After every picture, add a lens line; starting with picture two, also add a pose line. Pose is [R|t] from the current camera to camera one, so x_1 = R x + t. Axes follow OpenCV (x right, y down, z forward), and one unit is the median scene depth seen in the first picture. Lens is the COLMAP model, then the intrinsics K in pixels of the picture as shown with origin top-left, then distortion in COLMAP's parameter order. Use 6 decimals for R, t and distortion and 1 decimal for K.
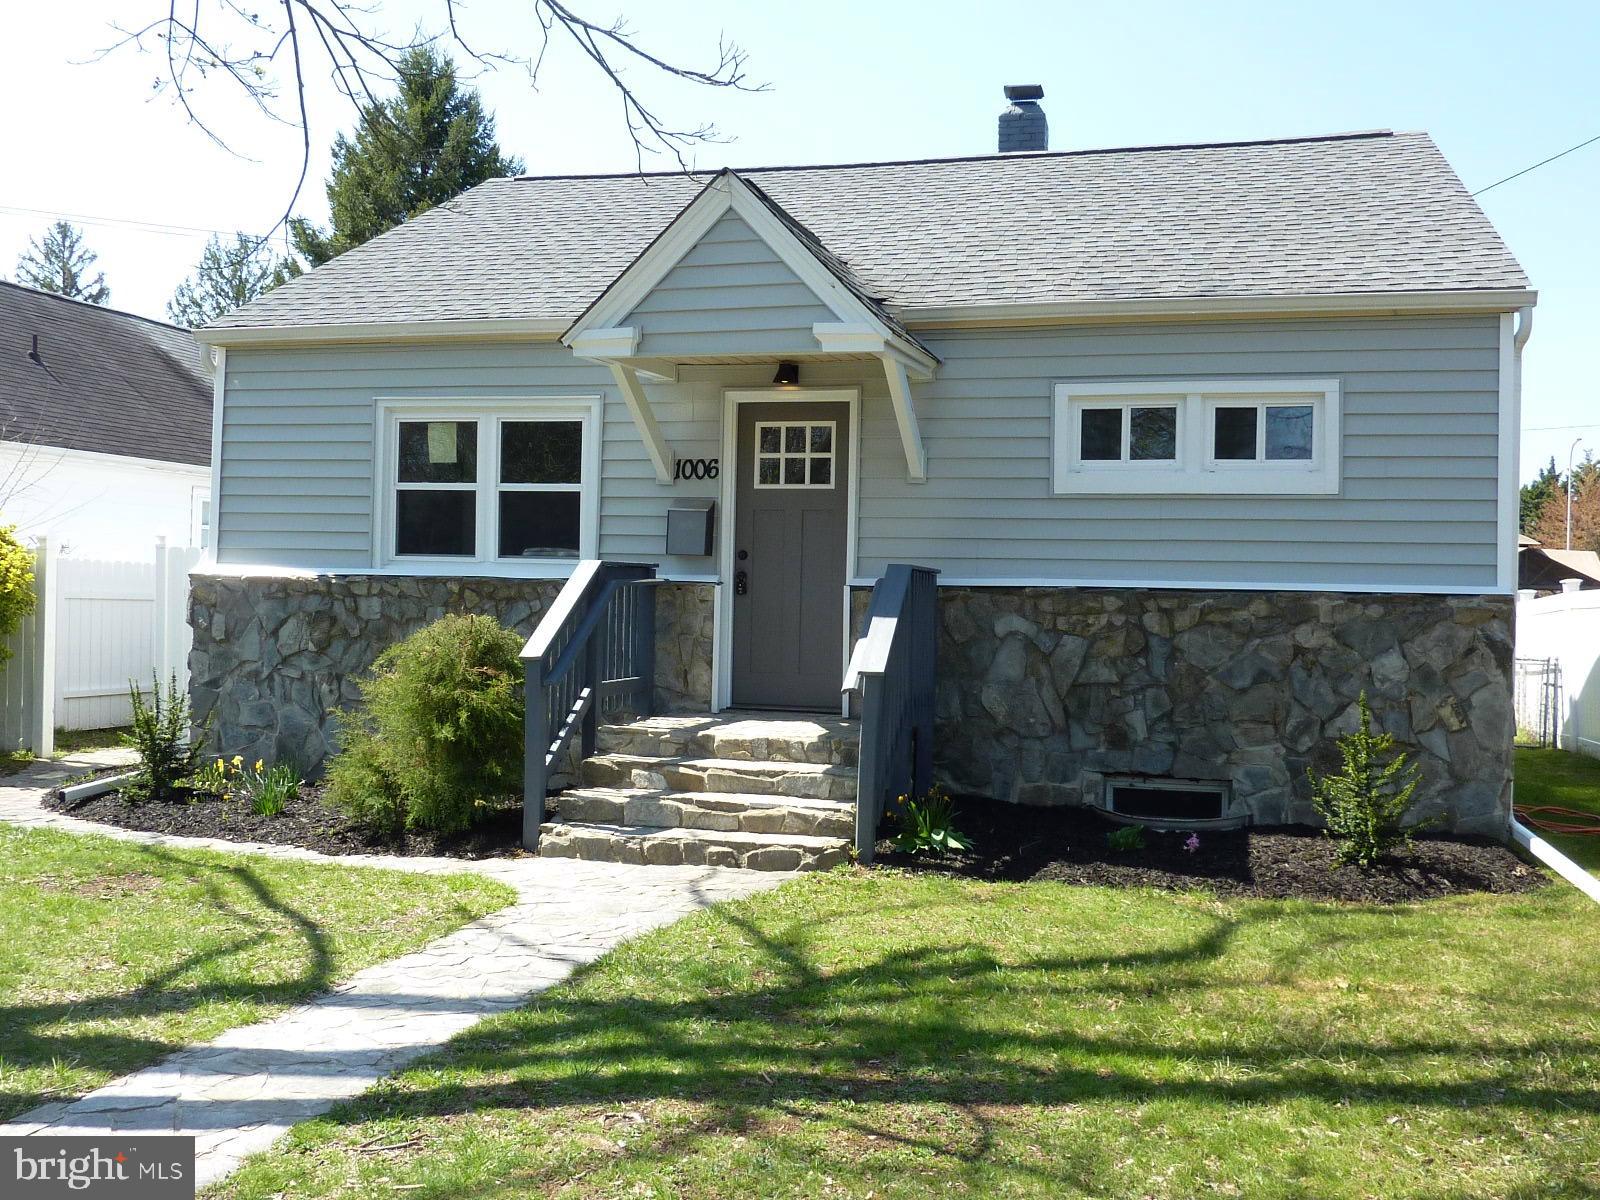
lens RADIAL K [[1487.1, 0, 803.1], [0, 1487.1, 594.5], [0, 0, 1]] dist [0.007881, -0.087137]
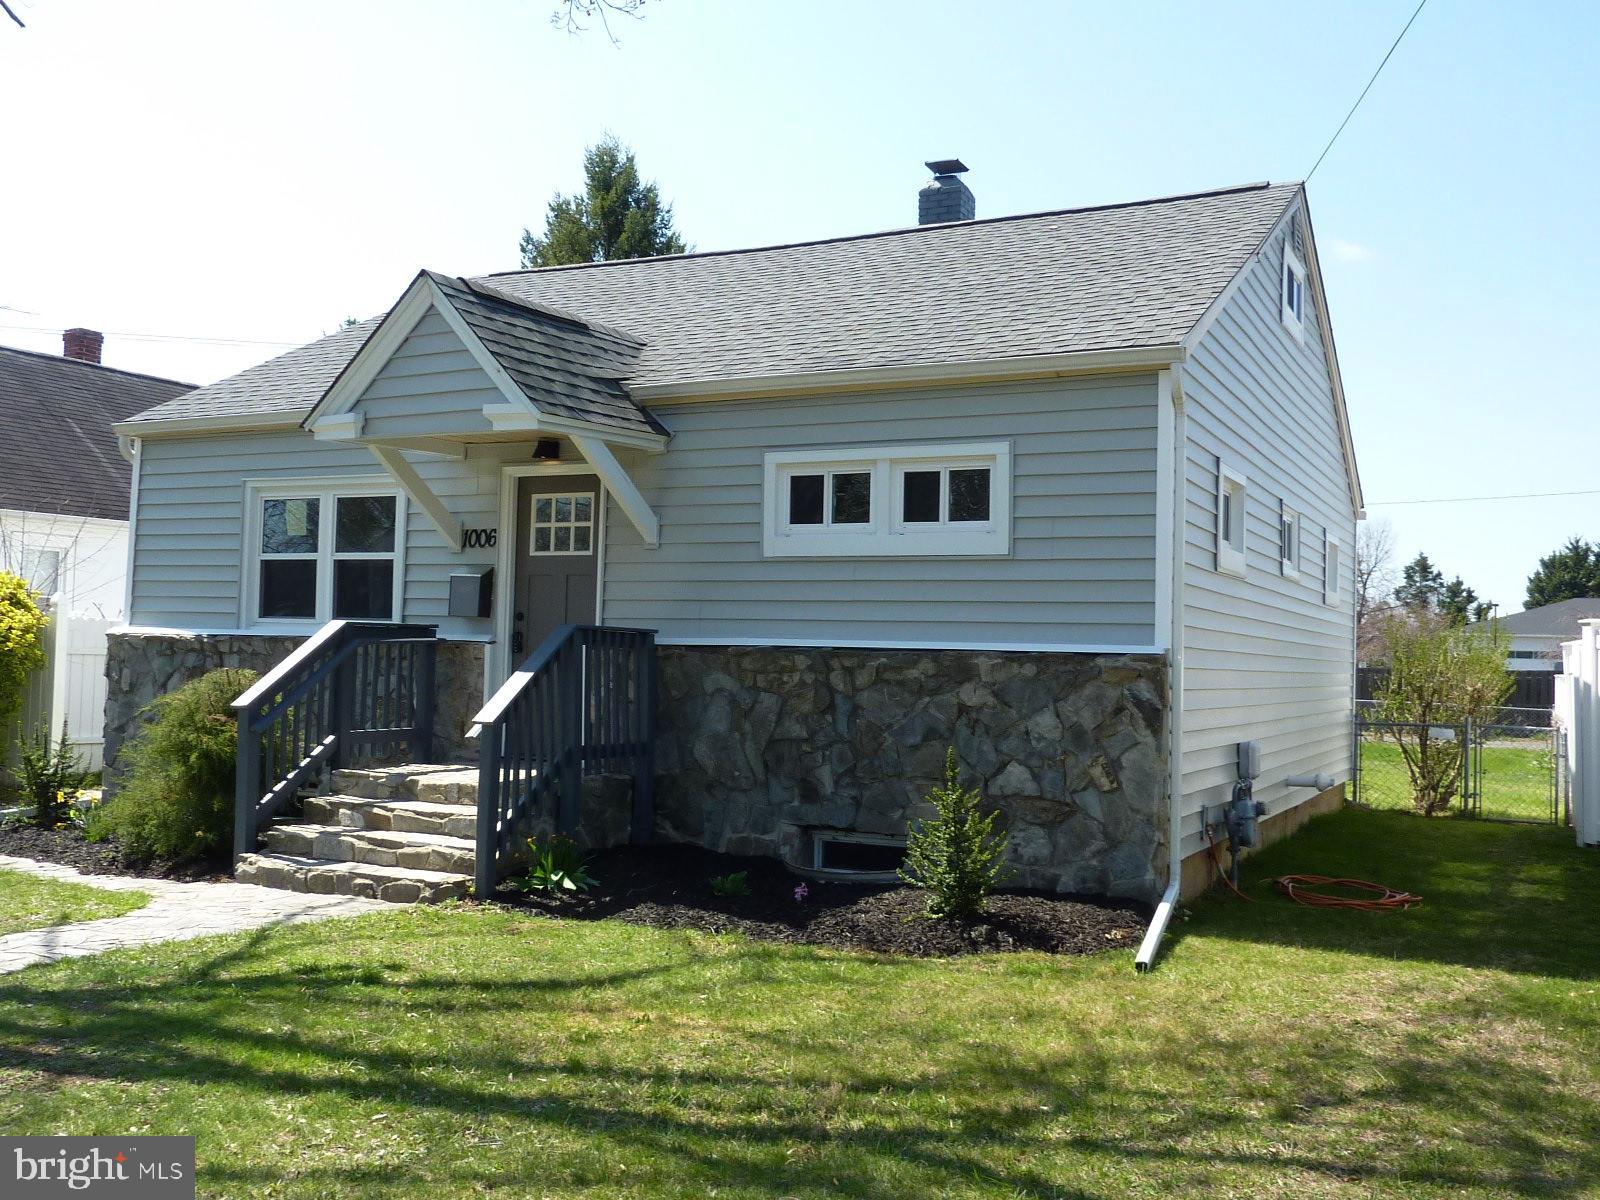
lens RADIAL K [[1487.1, 0, 803.1], [0, 1487.1, 594.5], [0, 0, 1]] dist [0.007881, -0.087137]
pose [[0.977638, -0.005245, -0.210229, 0.416515], [-0.004100, 0.999023, -0.043994, 0.004644], [0.210254, 0.043872, 0.976662, -0.017314]]
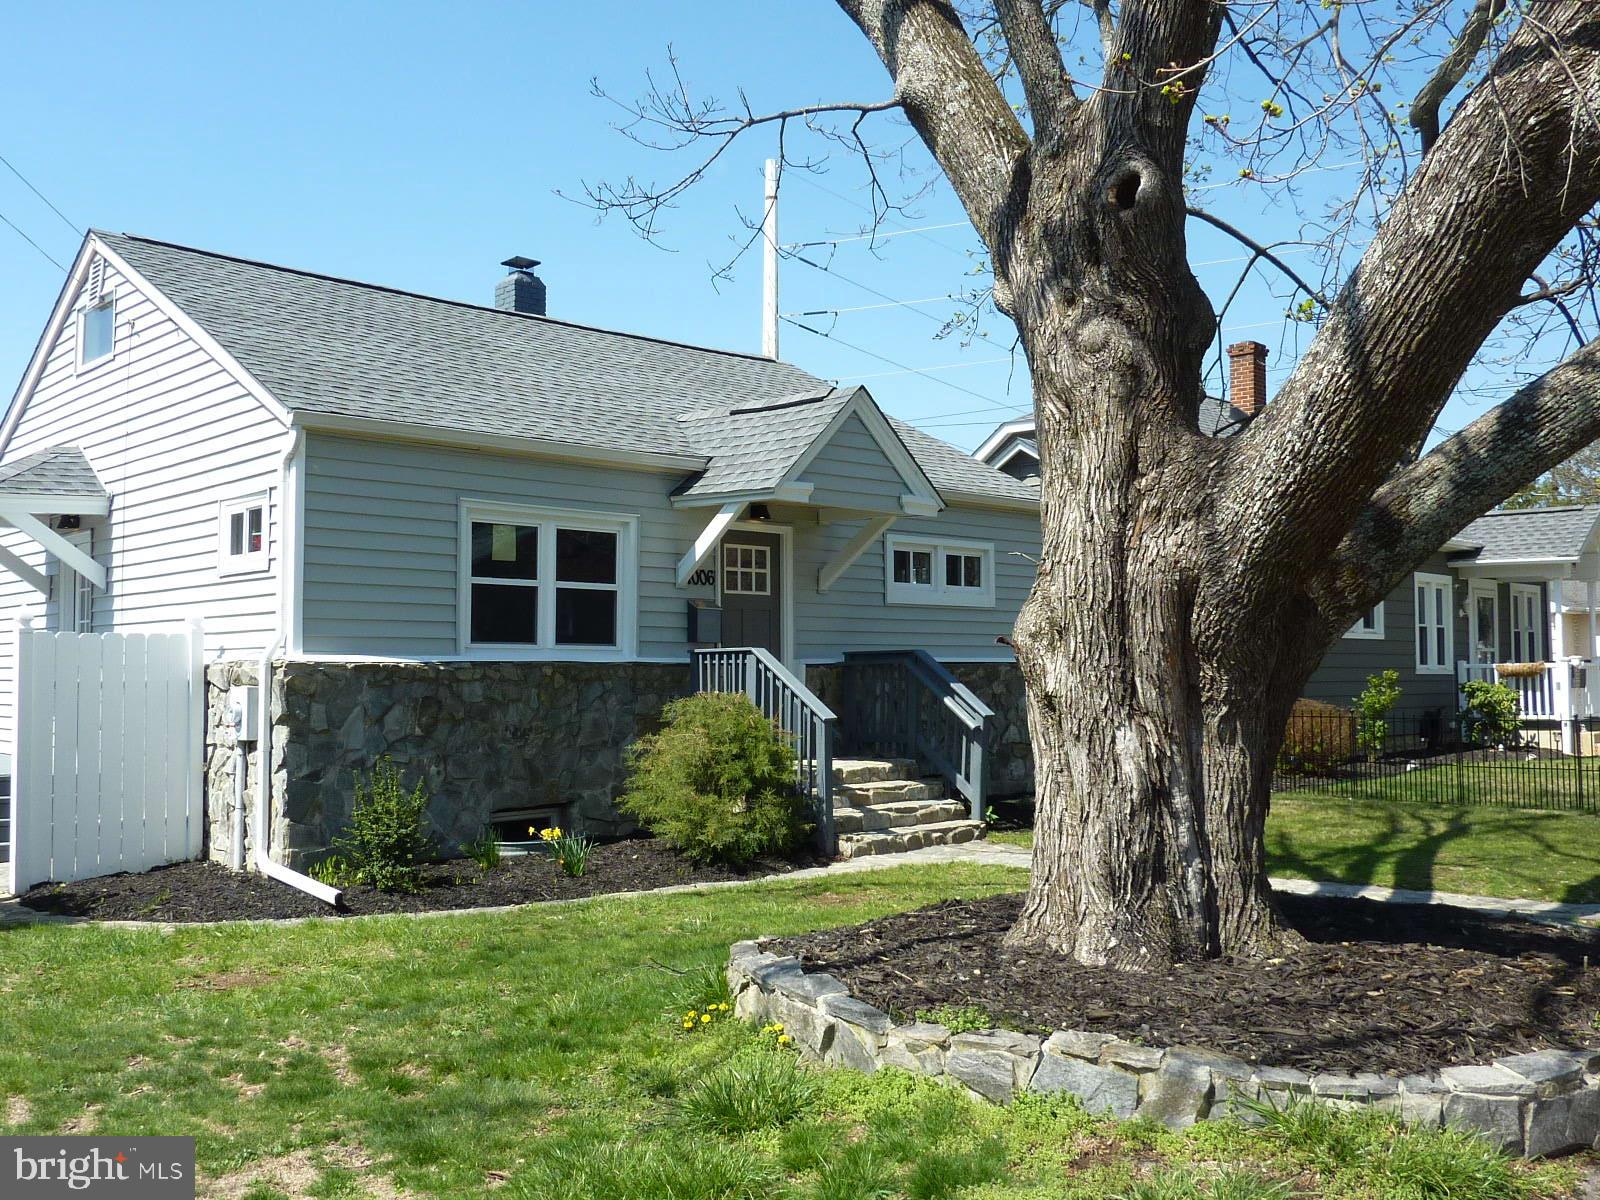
lens RADIAL K [[1487.1, 0, 803.1], [0, 1487.1, 594.5], [0, 0, 1]] dist [0.007881, -0.087137]
pose [[0.525208, 0.022224, 0.850684, -1.220285], [0.016274, 0.999214, -0.036151, -0.021160], [-0.850818, 0.032831, 0.524433, 0.247996]]
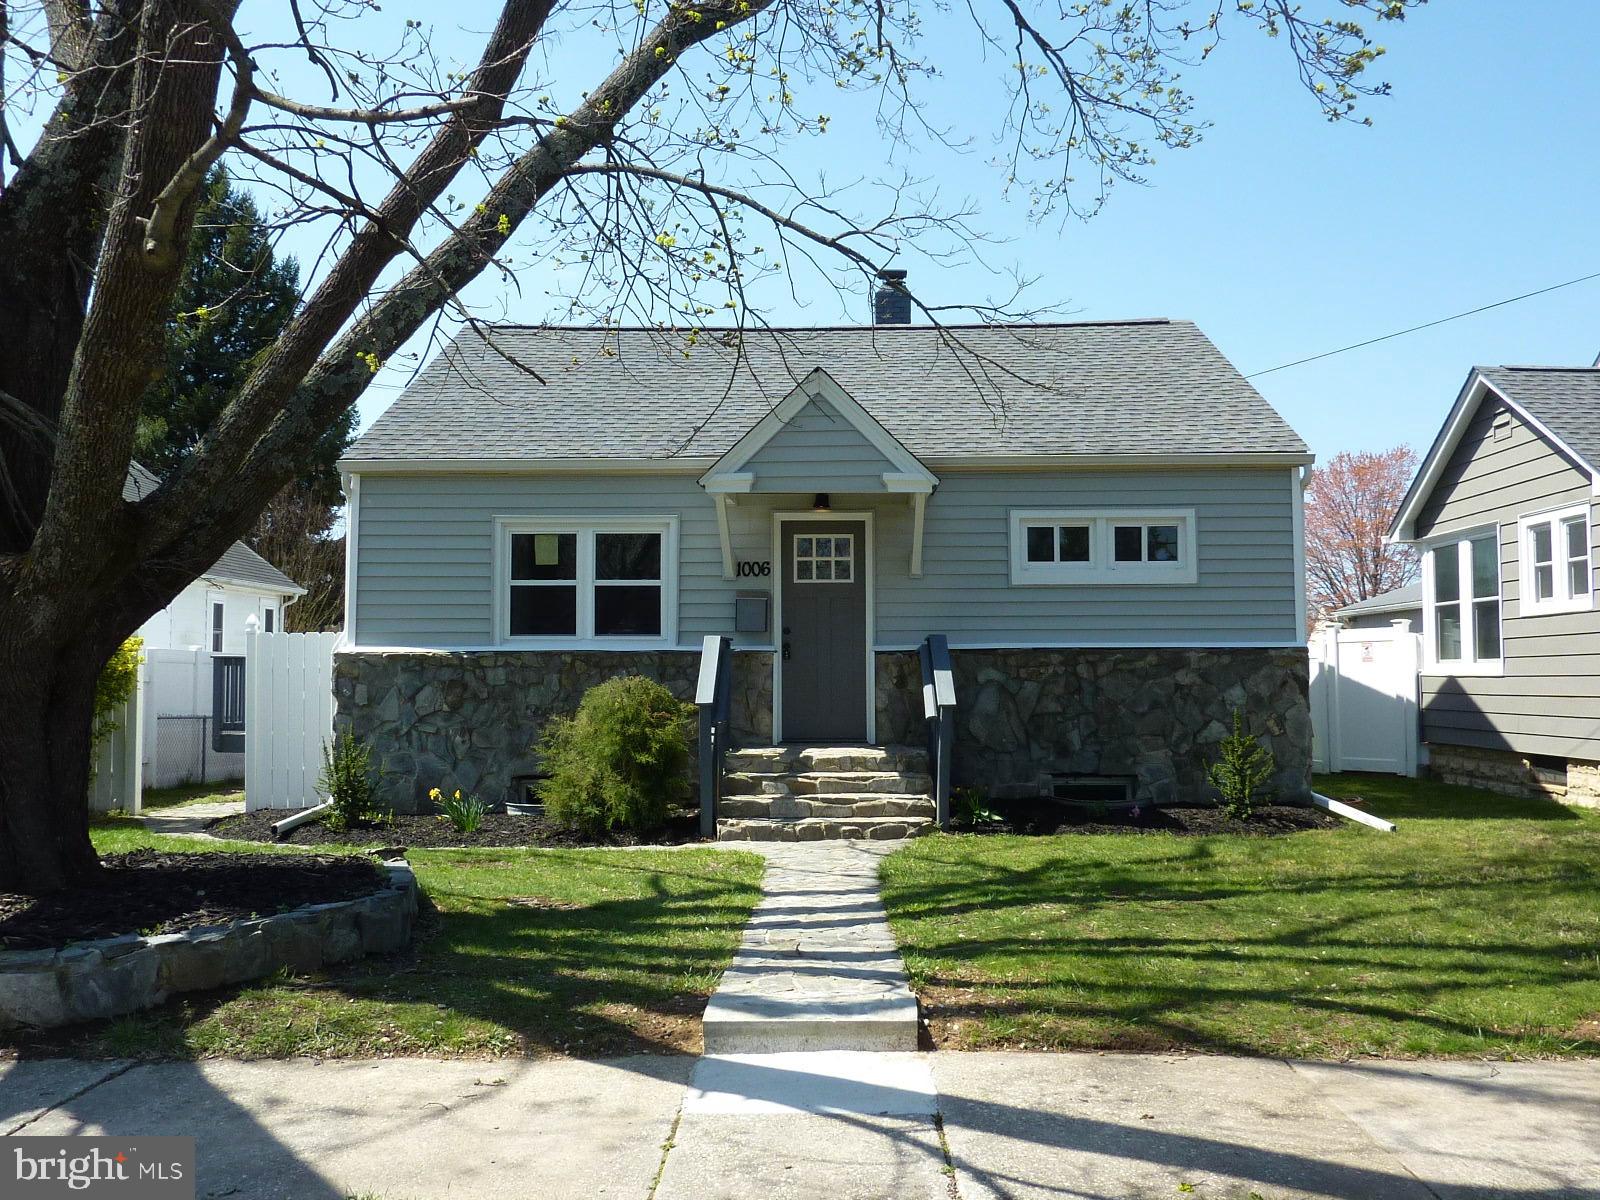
lens RADIAL K [[1469.3, 0, 800.0], [0, 1469.3, 600.0], [0, 0, 1]] dist [0.021351, 0.001548]
pose [[0.972045, -0.012144, 0.234479, -0.372929], [0.023640, 0.998649, -0.046283, 0.009174], [-0.233601, 0.050532, 0.971019, -0.355050]]
